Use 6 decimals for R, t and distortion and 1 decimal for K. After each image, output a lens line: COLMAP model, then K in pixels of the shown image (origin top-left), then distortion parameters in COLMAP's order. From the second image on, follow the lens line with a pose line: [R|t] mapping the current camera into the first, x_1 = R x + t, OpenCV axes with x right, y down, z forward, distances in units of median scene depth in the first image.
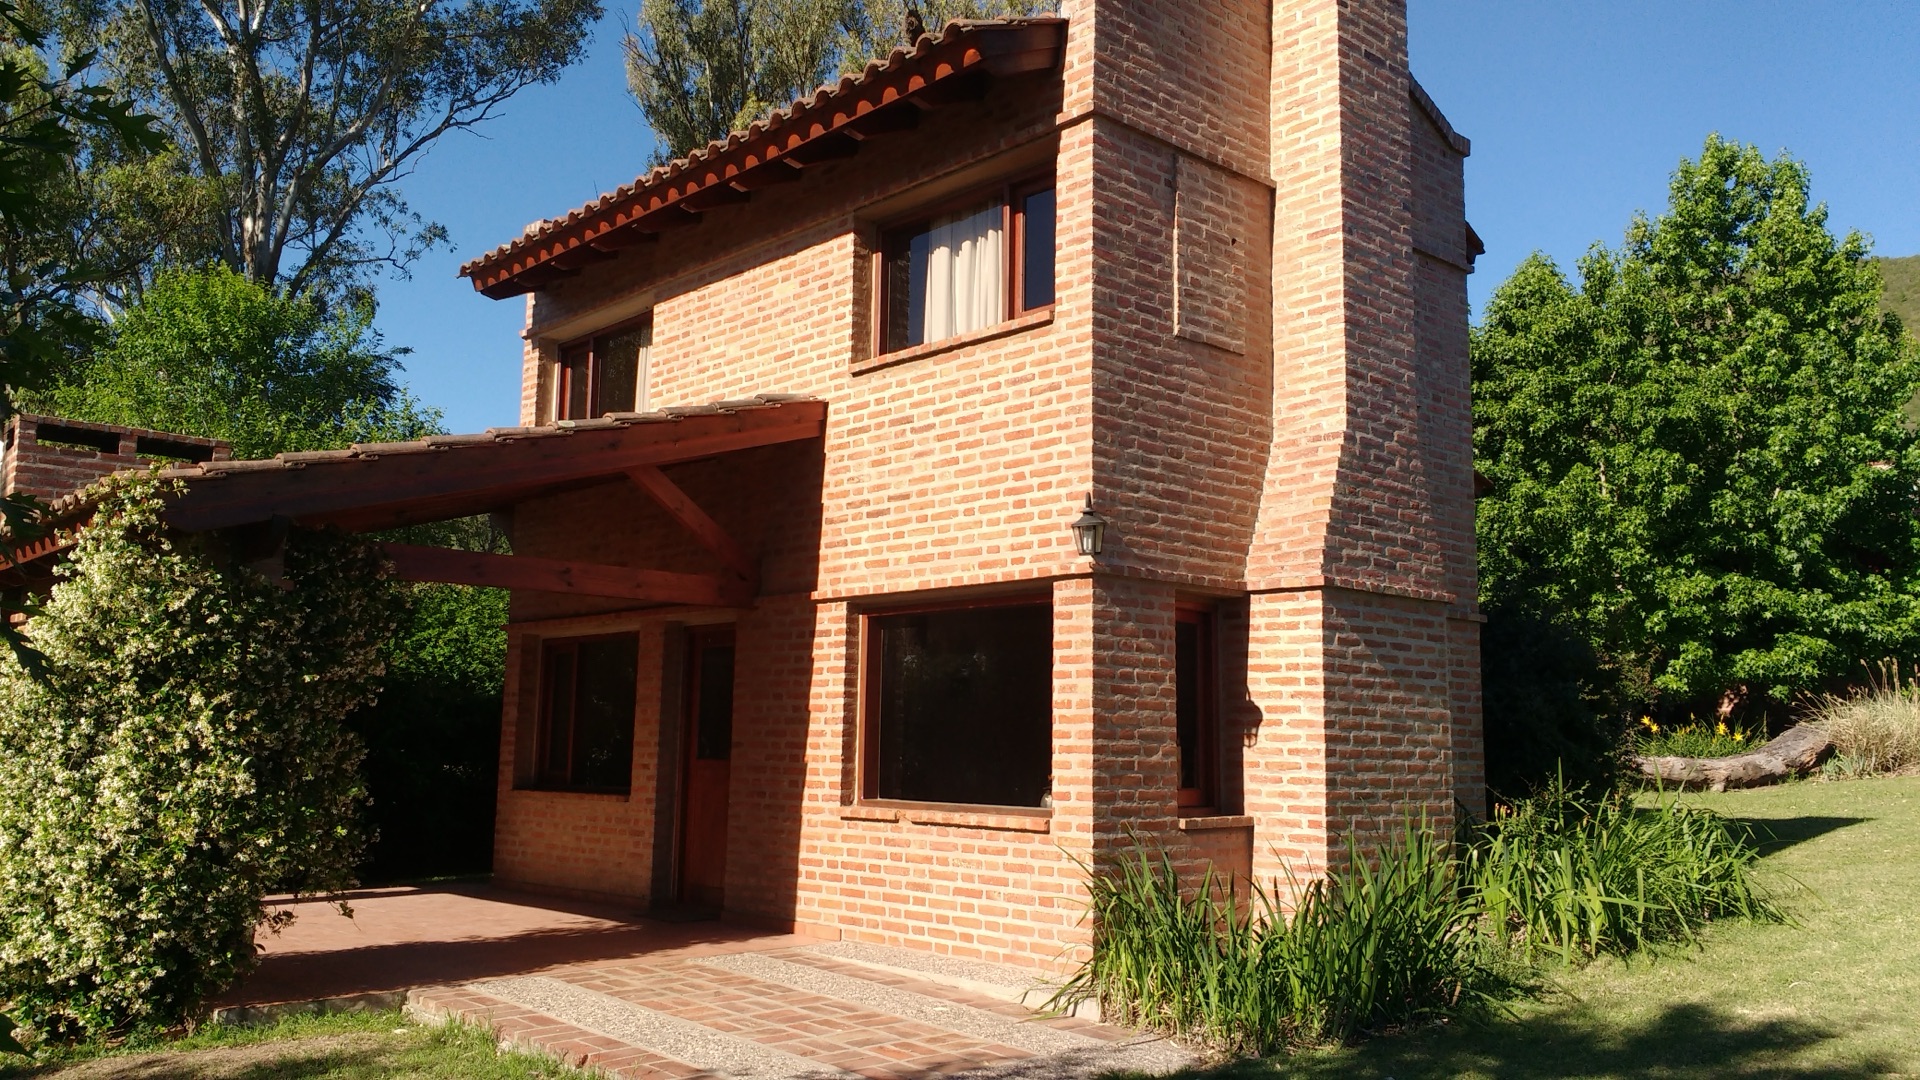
lens RADIAL K [[1498.6, 0, 965.2], [0, 1498.6, 527.4], [0, 0, 1]] dist [0.123627, -0.210070]
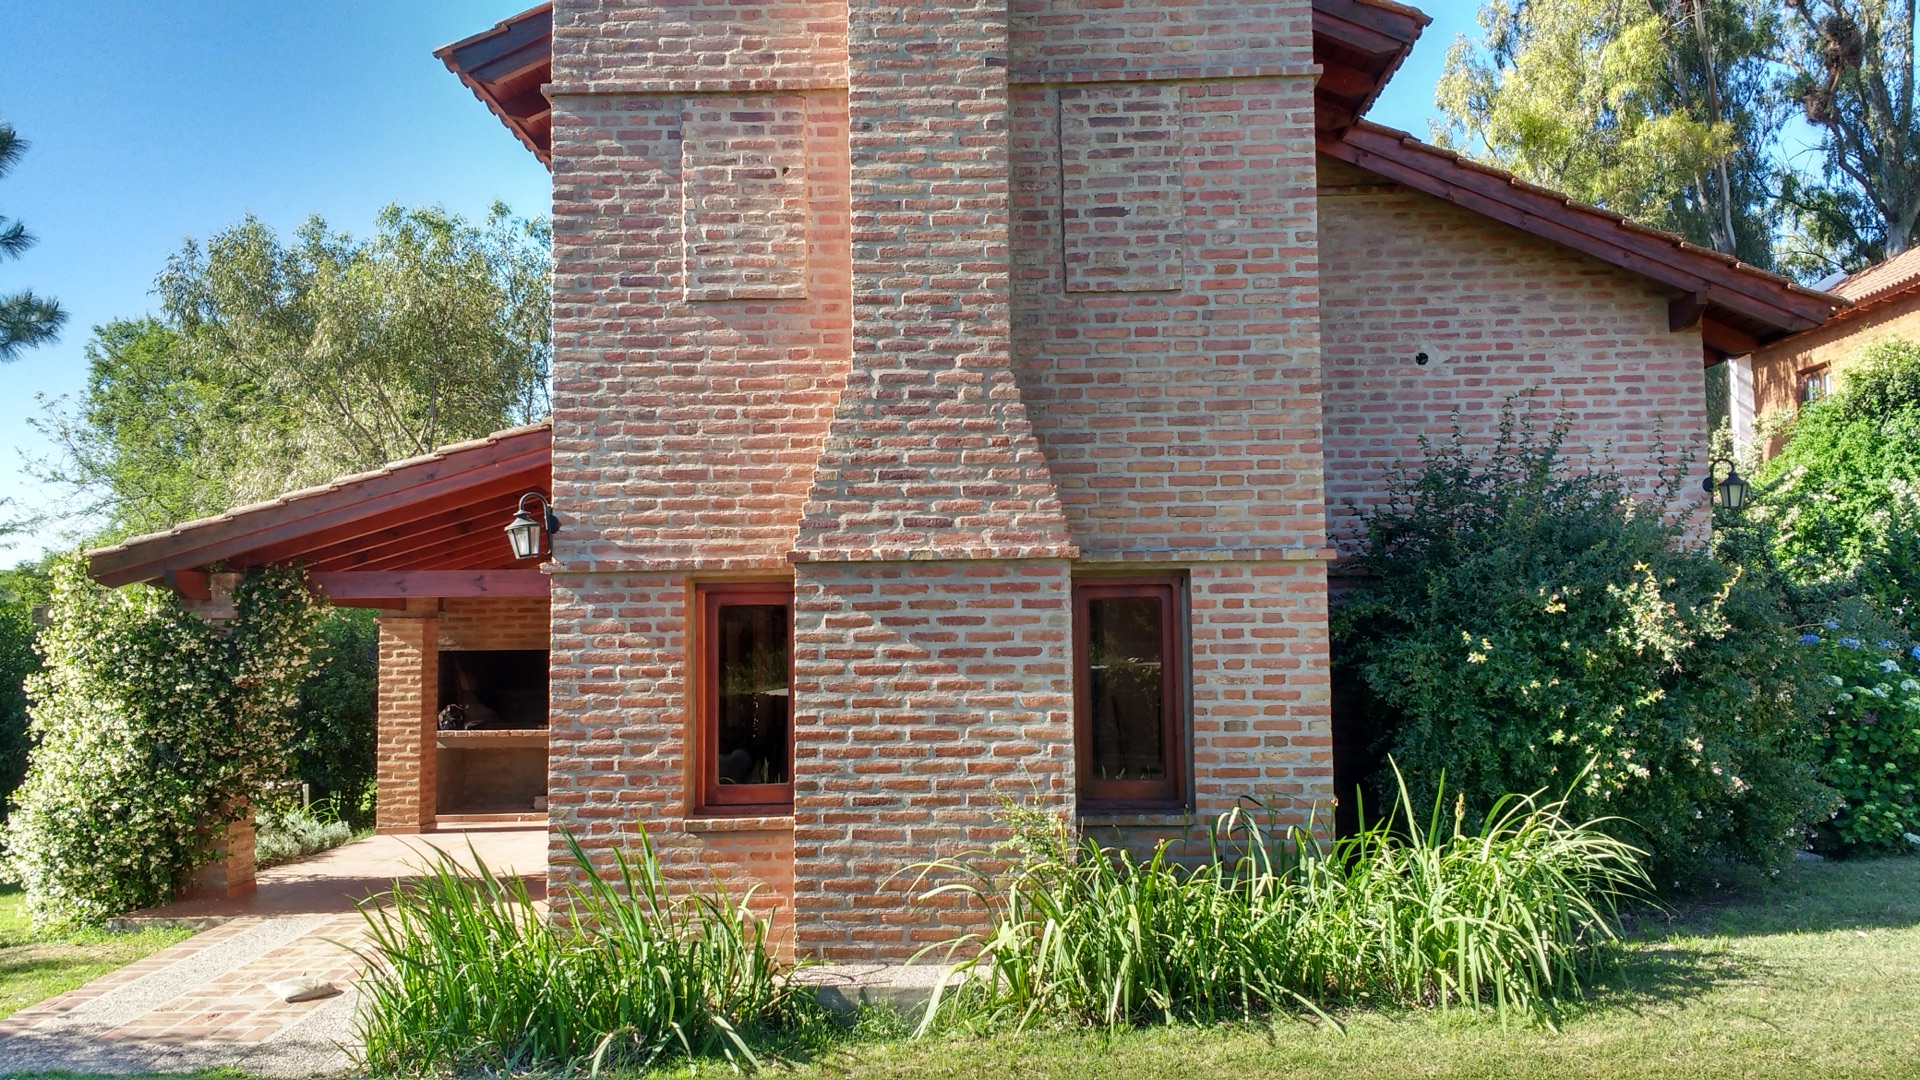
lens RADIAL K [[1498.6, 0, 965.2], [0, 1498.6, 527.4], [0, 0, 1]] dist [0.123627, -0.210070]
pose [[0.711888, -0.074511, -0.698329, 0.890409], [0.125007, 0.991921, 0.021598, 0.011973], [0.691078, -0.102671, 0.715451, 0.437766]]
